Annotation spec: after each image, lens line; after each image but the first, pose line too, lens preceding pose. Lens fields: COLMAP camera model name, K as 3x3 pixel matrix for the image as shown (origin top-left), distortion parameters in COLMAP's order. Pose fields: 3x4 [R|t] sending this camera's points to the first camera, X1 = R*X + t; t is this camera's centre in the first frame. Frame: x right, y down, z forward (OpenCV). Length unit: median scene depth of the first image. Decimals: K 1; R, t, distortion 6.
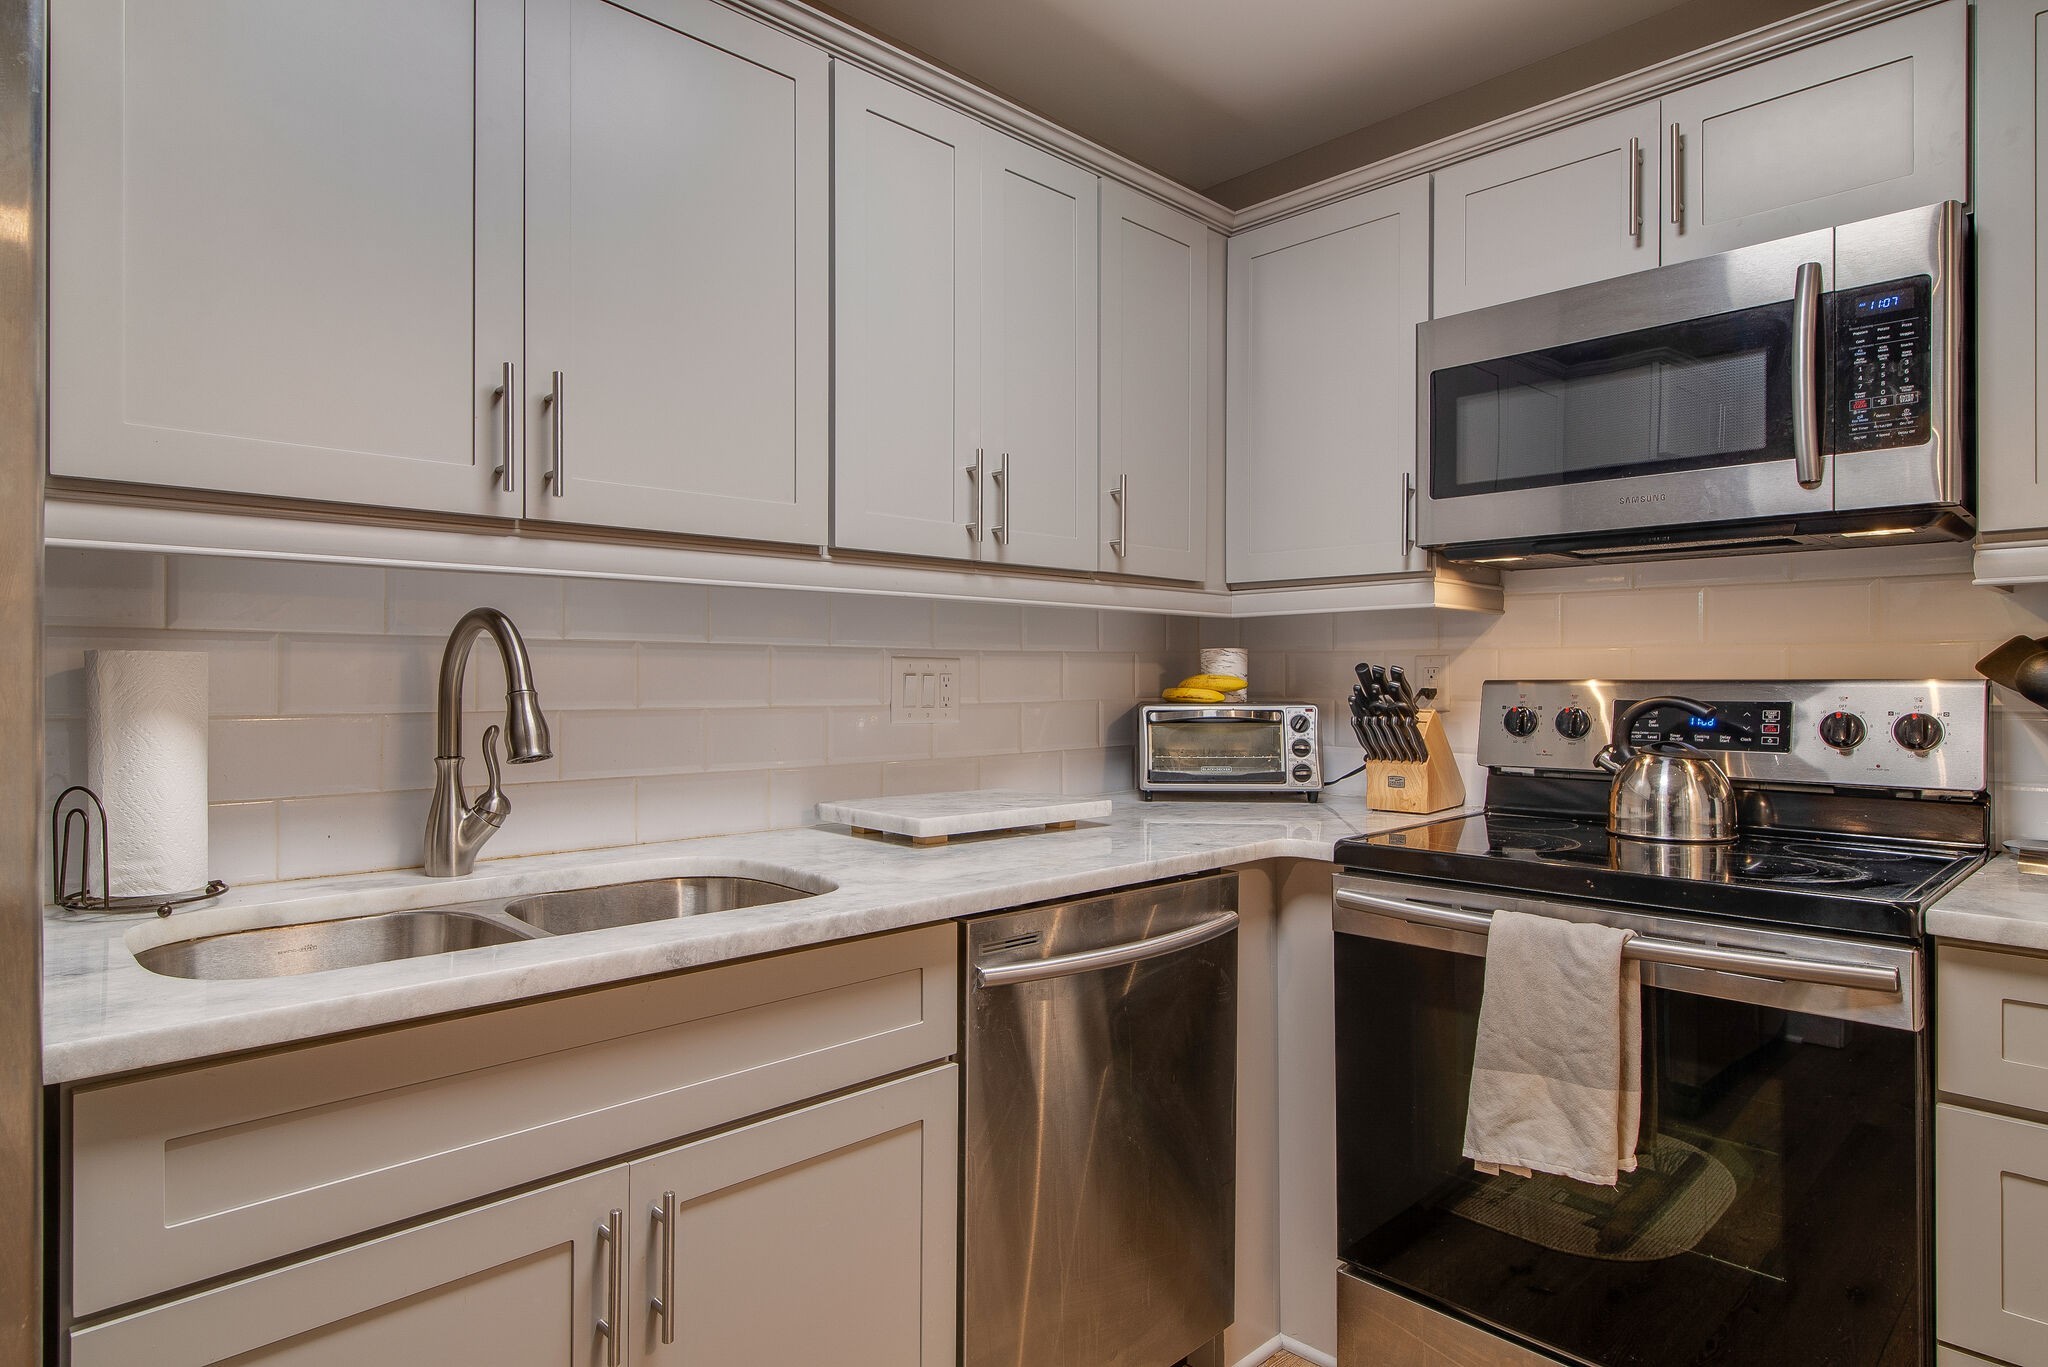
lens RADIAL K [[1150.0, 0, 996.2], [0, 1150.0, 671.7], [0, 0, 1]] dist [0.014083, -0.002954]
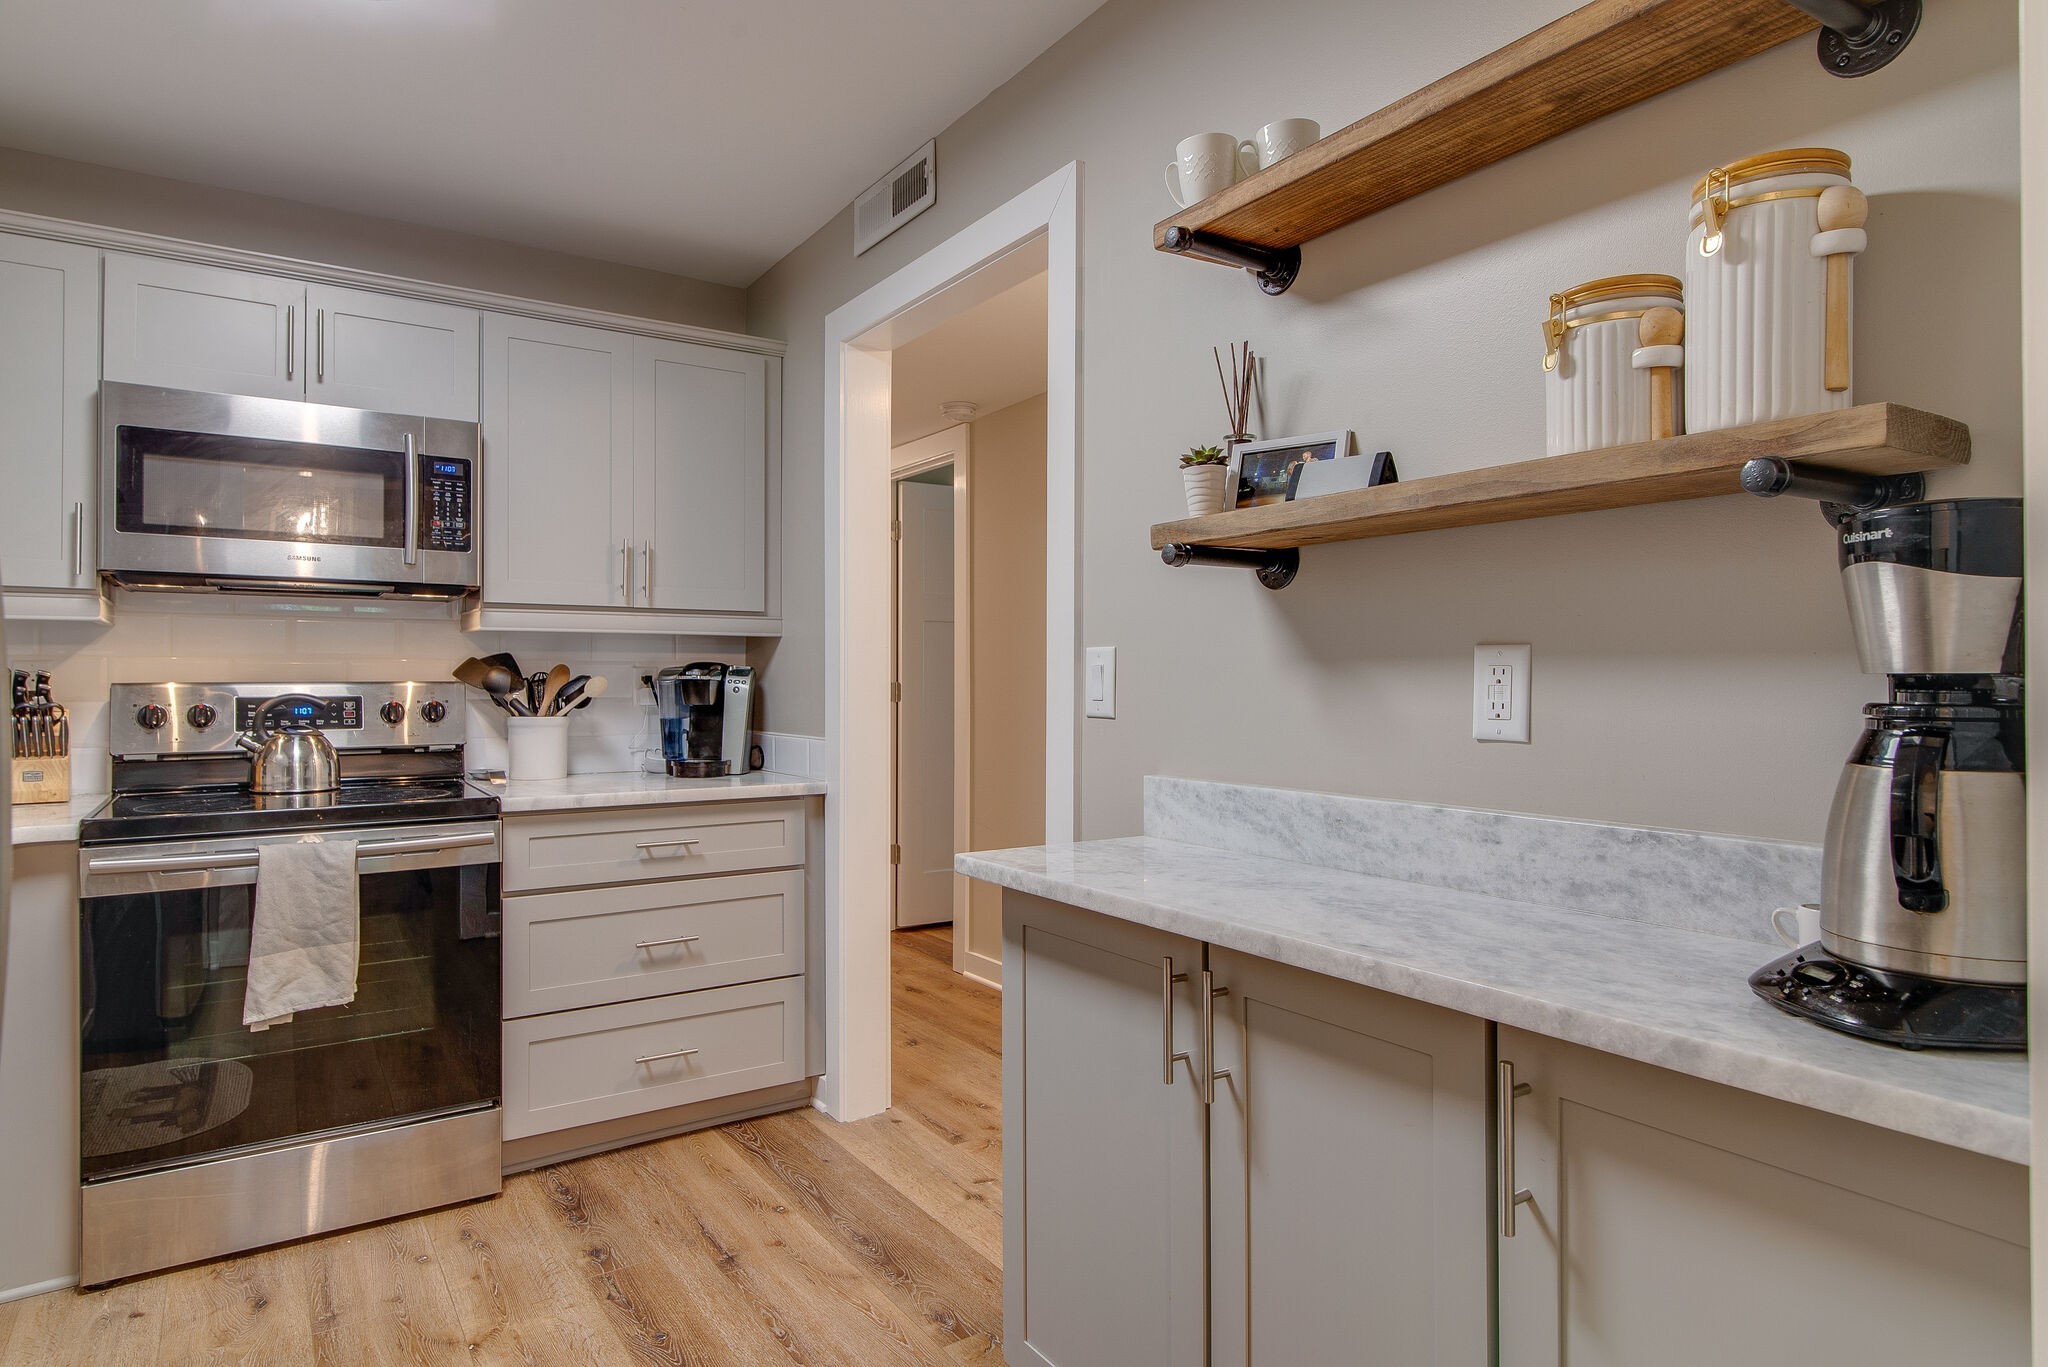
lens RADIAL K [[1150.0, 0, 984.2], [0, 1150.0, 674.9], [0, 0, 1]] dist [0.014083, -0.002954]
pose [[0.193990, 0.003224, 0.980998, -0.667485], [-0.003688, 0.999990, -0.002557, -0.001453], [-0.980997, -0.003122, 0.194000, -0.121507]]
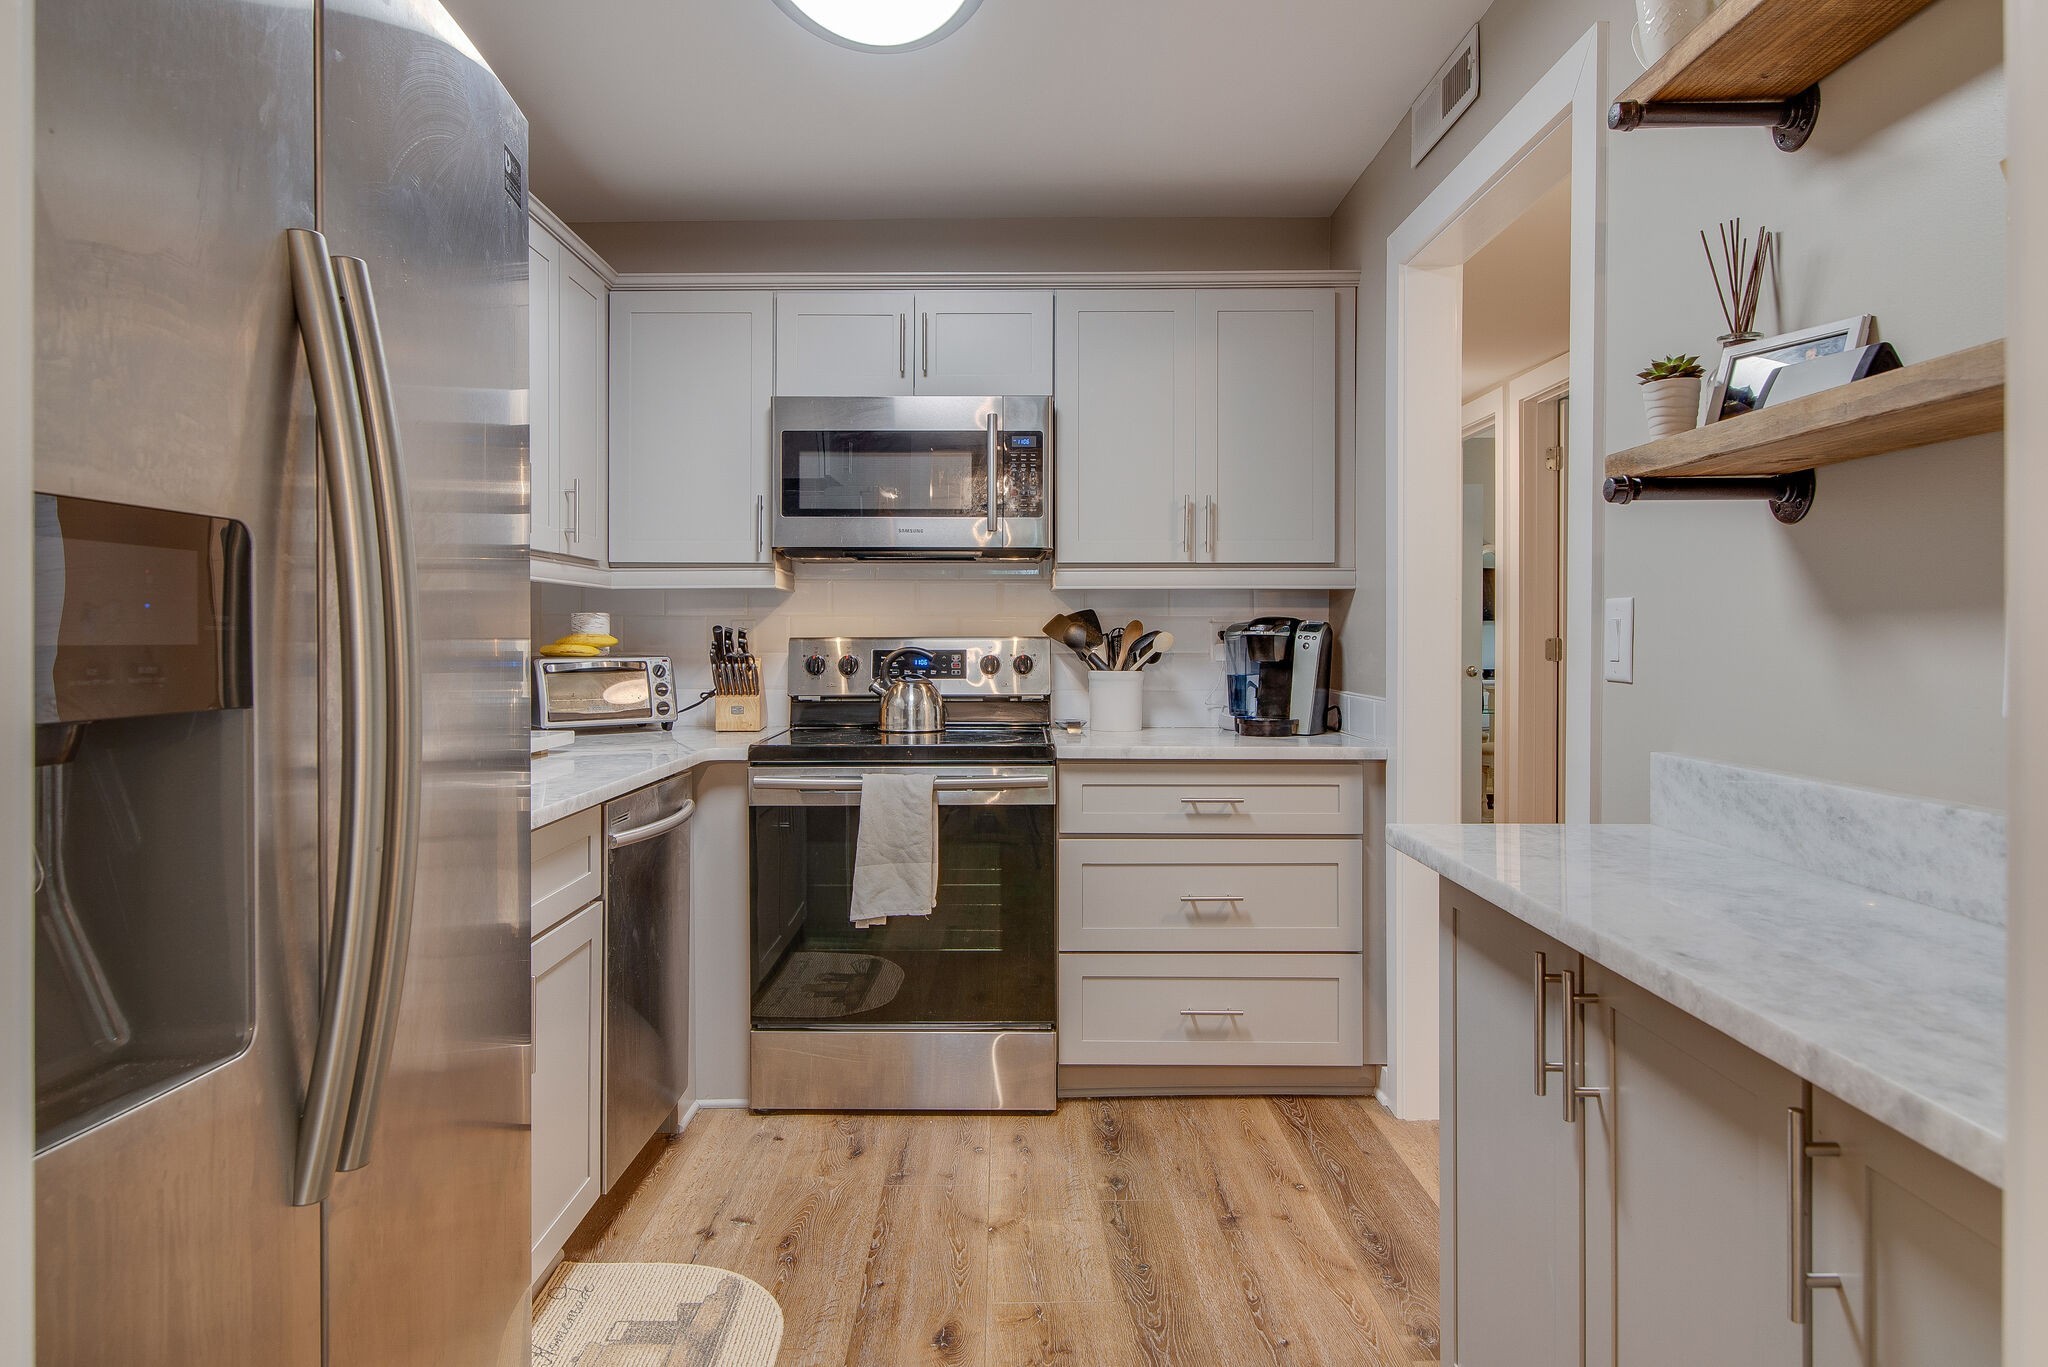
lens RADIAL K [[1273.6, 0, 1001.8], [0, 1273.6, 639.9], [0, 0, 1]] dist [0.021161, -0.006697]
pose [[0.695937, -0.004213, 0.718091, -0.651656], [-0.002619, 0.999961, 0.008405, -0.004862], [-0.718098, -0.007730, 0.695899, -0.376075]]
